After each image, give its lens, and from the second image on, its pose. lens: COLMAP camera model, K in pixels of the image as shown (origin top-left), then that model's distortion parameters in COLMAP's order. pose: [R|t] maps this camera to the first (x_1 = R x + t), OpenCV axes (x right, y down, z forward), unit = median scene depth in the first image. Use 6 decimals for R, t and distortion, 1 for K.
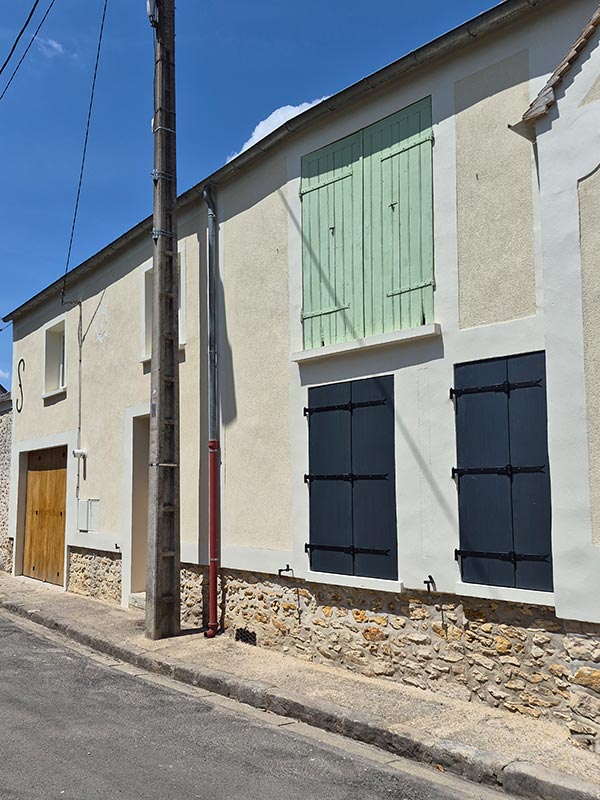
lens RADIAL K [[781.5, 0, 300.0], [0, 781.5, 400.0], [0, 0, 1]] dist [0.000349, 0.005843]
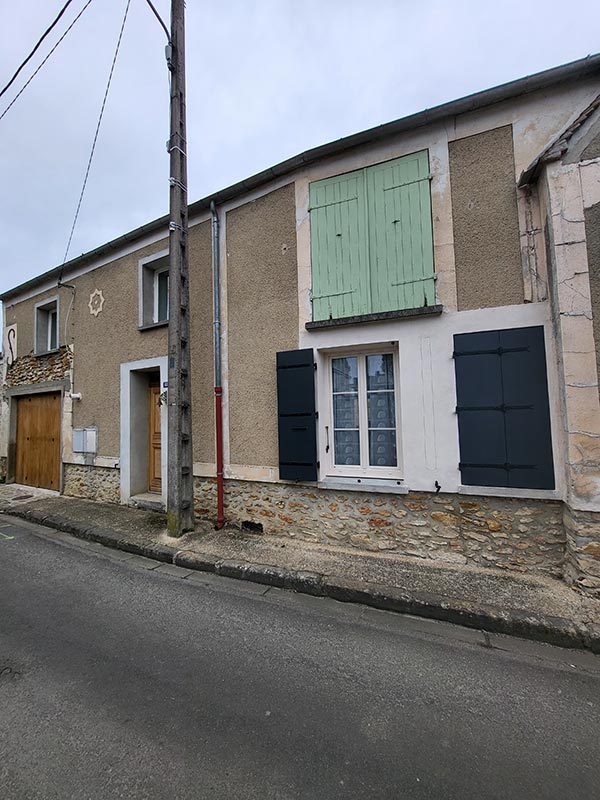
lens RADIAL K [[331.3, 0, 300.0], [0, 331.3, 400.0], [0, 0, 1]] dist [-0.019989, 0.000019]
pose [[0.903264, 0.012850, 0.428893, -0.299311], [-0.038424, 0.997958, 0.051023, 0.051469], [-0.427361, -0.062567, 0.901913, 0.535221]]
